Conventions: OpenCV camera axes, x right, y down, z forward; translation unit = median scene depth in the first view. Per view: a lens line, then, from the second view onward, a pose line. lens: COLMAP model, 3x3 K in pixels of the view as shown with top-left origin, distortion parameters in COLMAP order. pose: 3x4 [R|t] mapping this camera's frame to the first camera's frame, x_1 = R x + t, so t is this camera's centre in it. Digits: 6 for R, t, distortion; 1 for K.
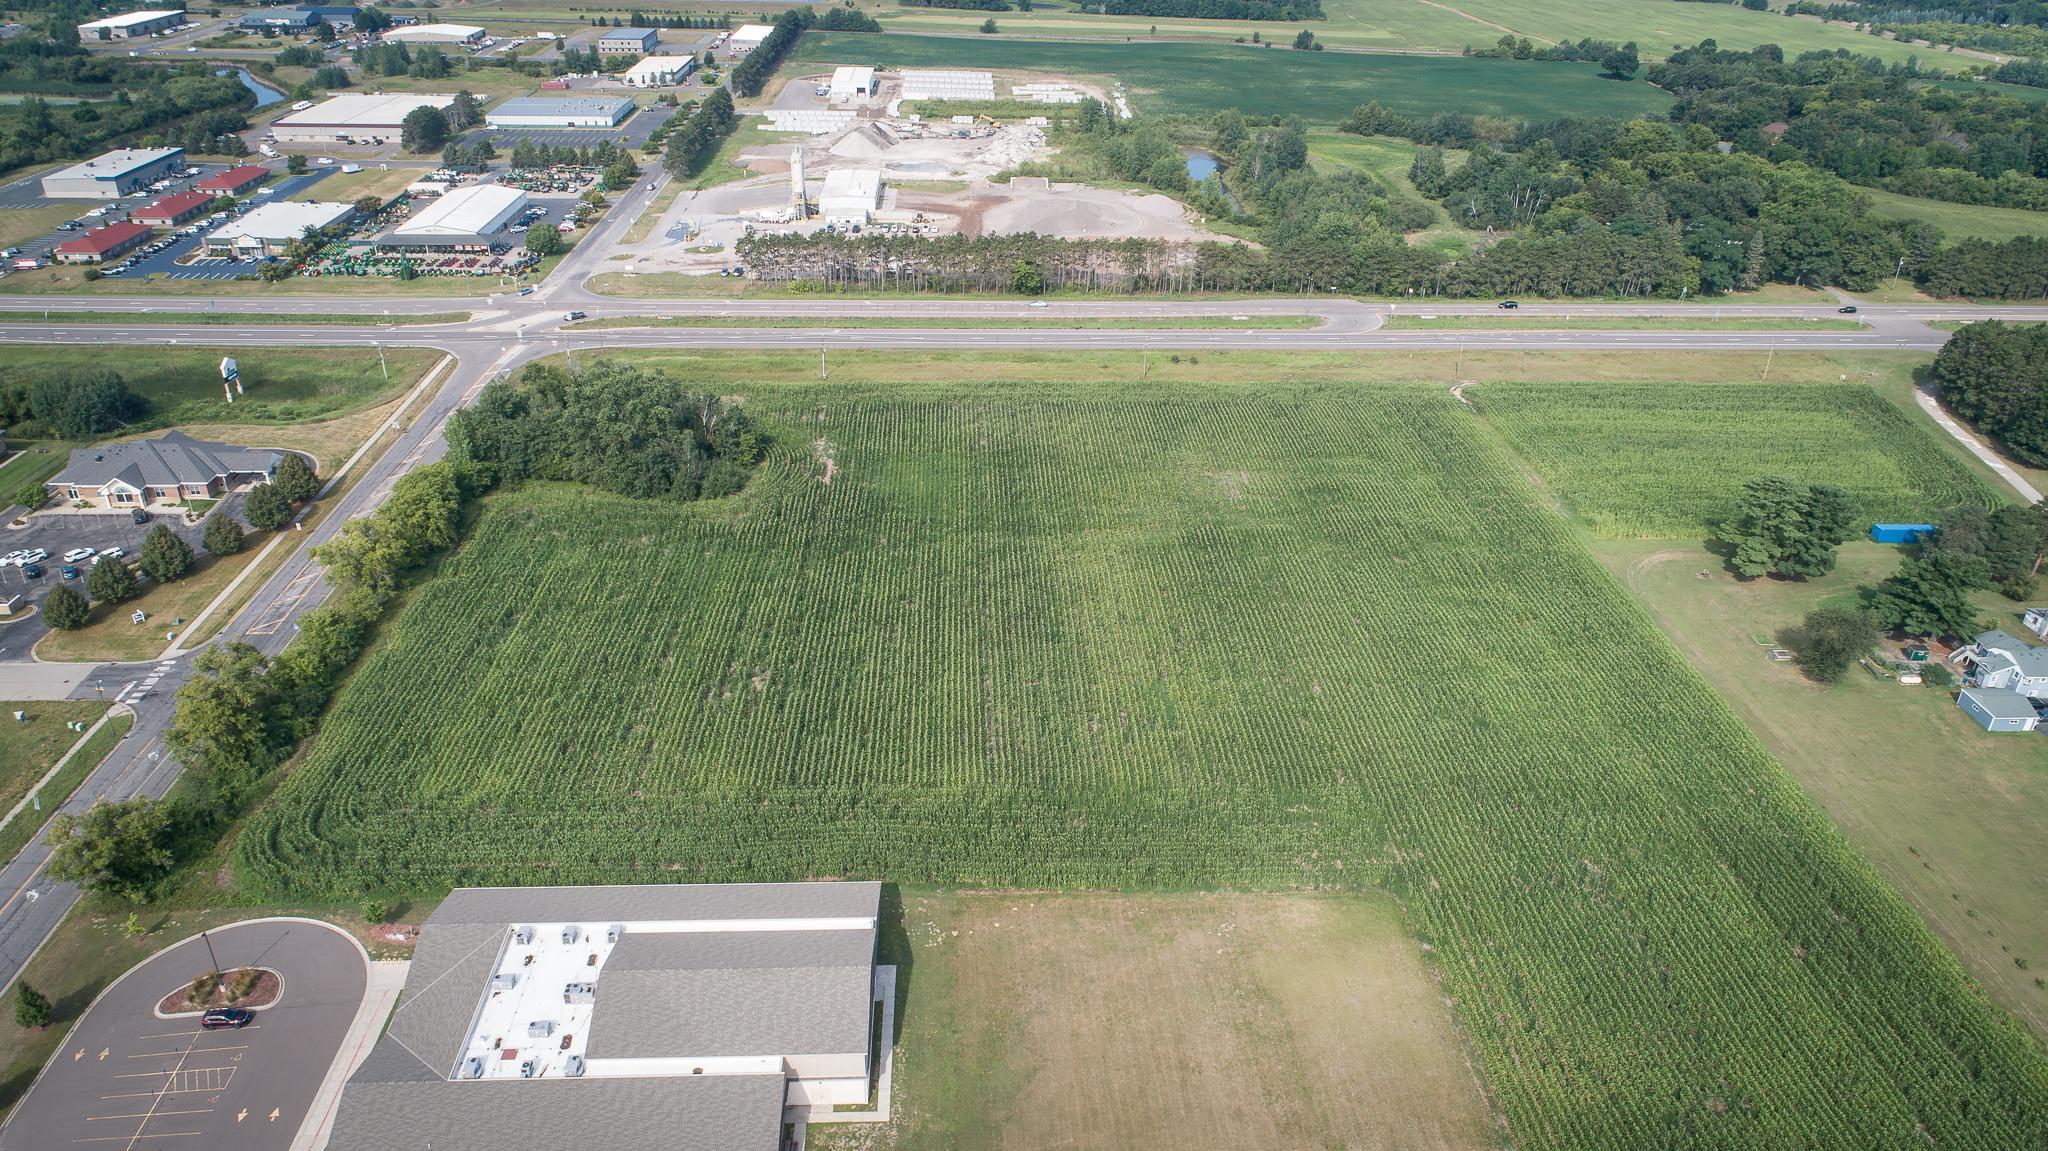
lens RADIAL K [[1399.2, 0, 1028.6], [0, 1399.2, 575.1], [0, 0, 1]] dist [-0.018489, 0.000746]
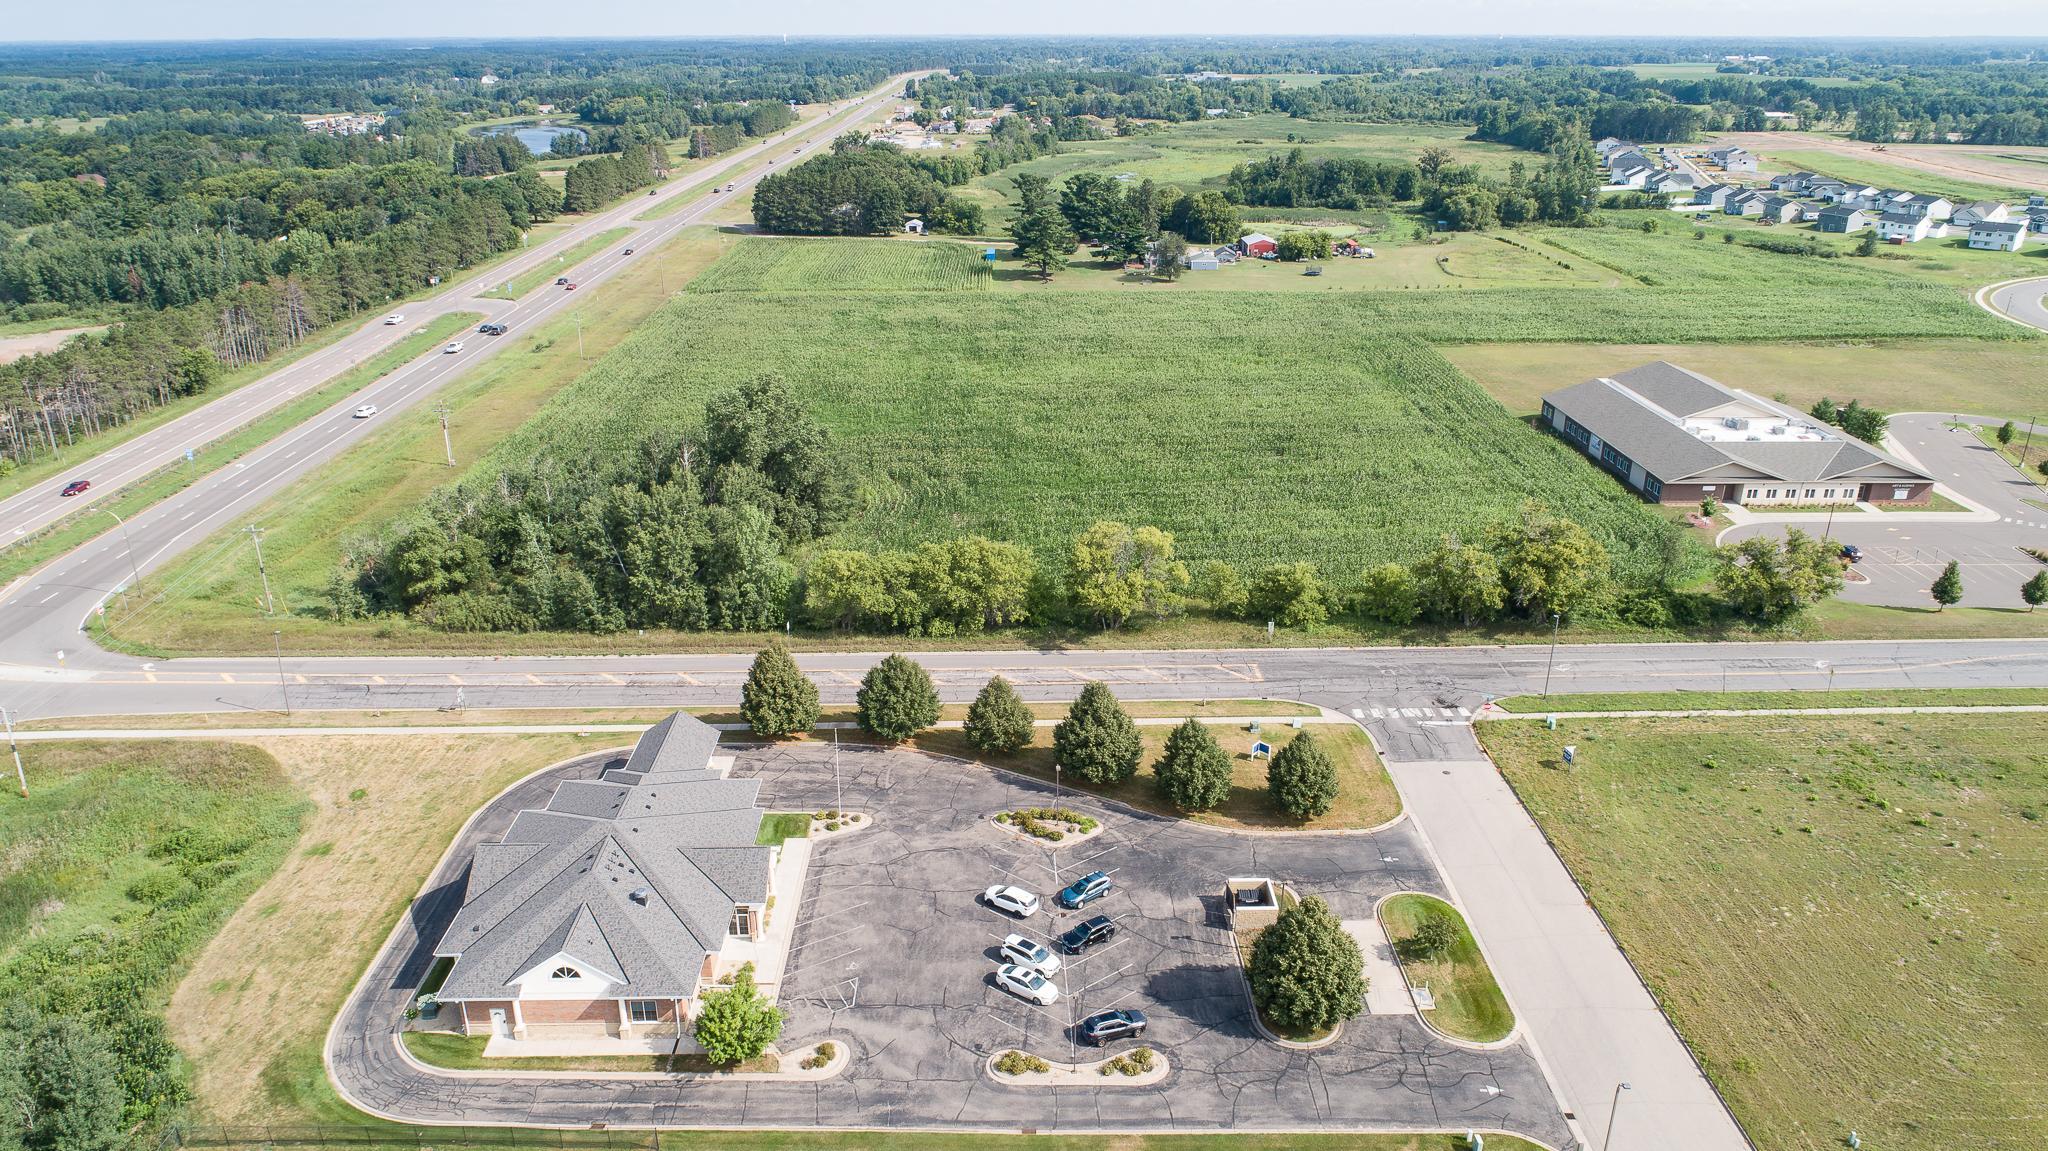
lens RADIAL K [[1376.6, 0, 1026.6], [0, 1376.6, 579.8], [0, 0, 1]] dist [-0.019593, 0.010055]
pose [[0.034246, -0.392374, 0.919168, -0.739815], [0.472939, 0.816575, 0.330958, -0.174663], [-0.880429, 0.423377, 0.213534, 0.595311]]
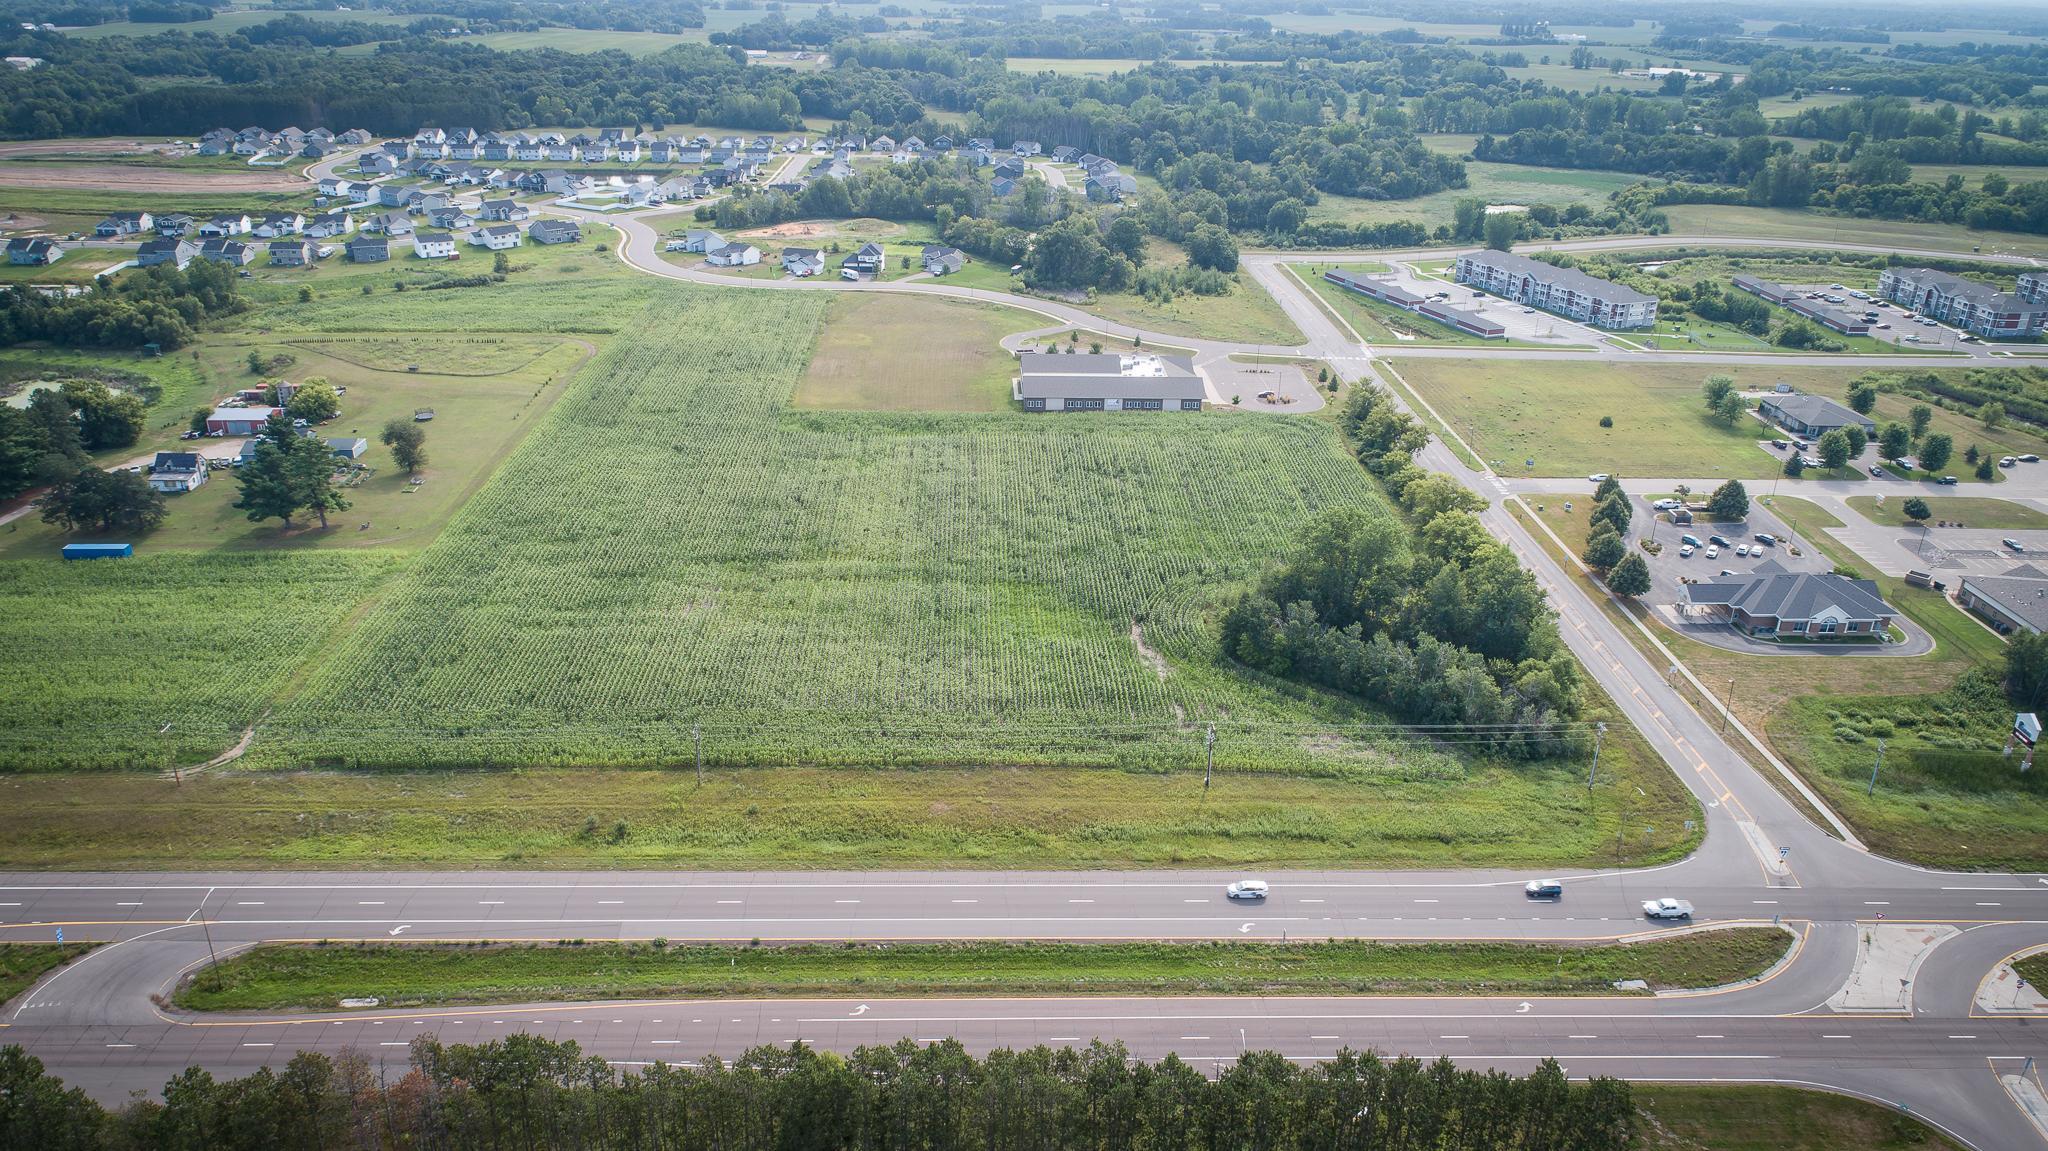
lens RADIAL K [[1420.6, 0, 1024.0], [0, 1420.6, 575.5], [0, 0, 1]] dist [-0.016008, 0.008311]
pose [[-0.999147, -0.041156, -0.003322, -0.053119], [-0.027976, 0.615598, 0.787564, -0.672974], [-0.030368, 0.786985, -0.616224, 1.256826]]
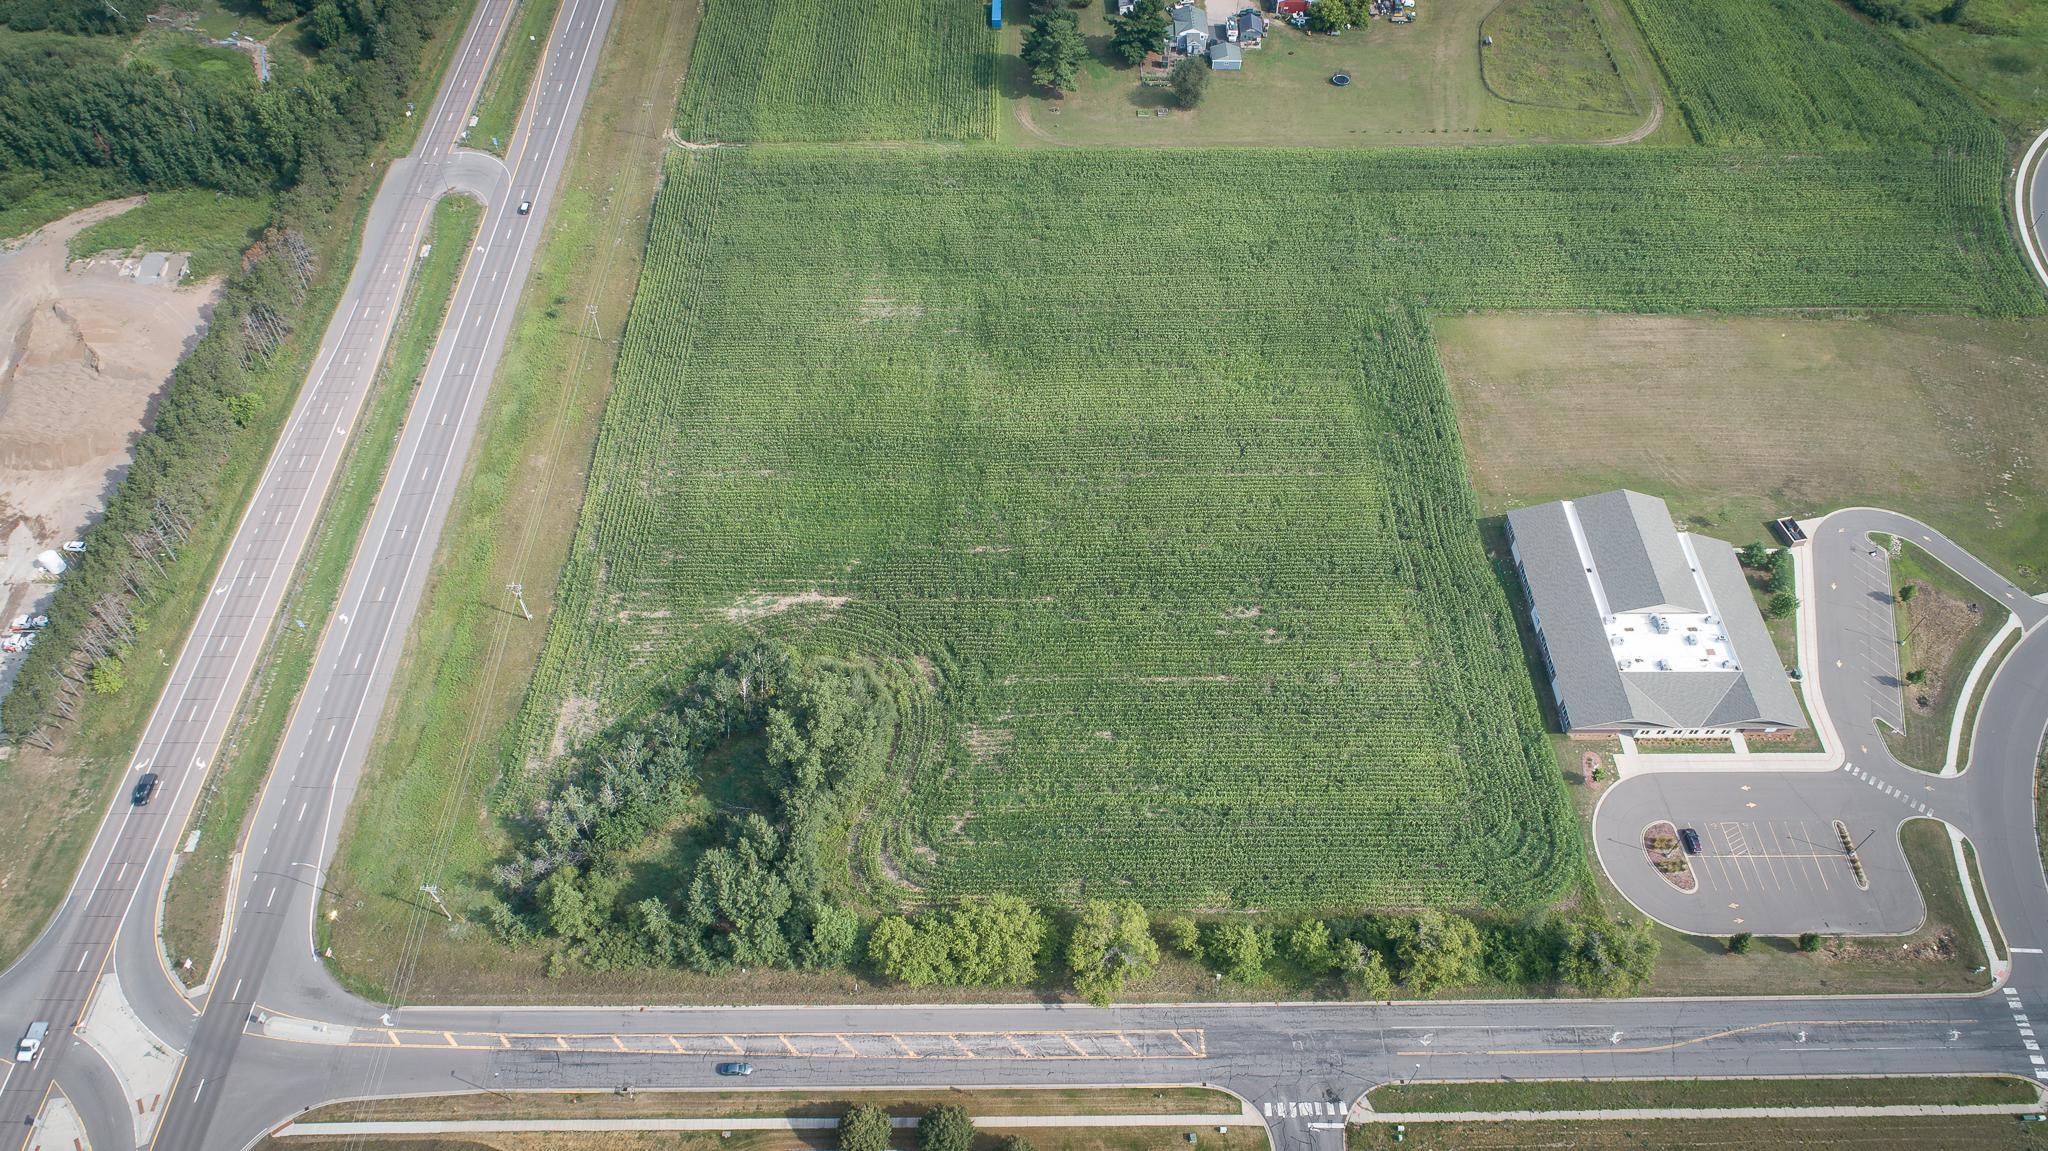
lens RADIAL K [[1388.6, 0, 1027.3], [0, 1388.6, 581.0], [0, 0, 1]] dist [-0.016847, 0.007783]
pose [[0.038835, -0.795112, 0.605218, -0.557880], [0.464796, 0.550537, 0.693450, -0.532642], [-0.884566, 0.254373, 0.390945, 0.418757]]
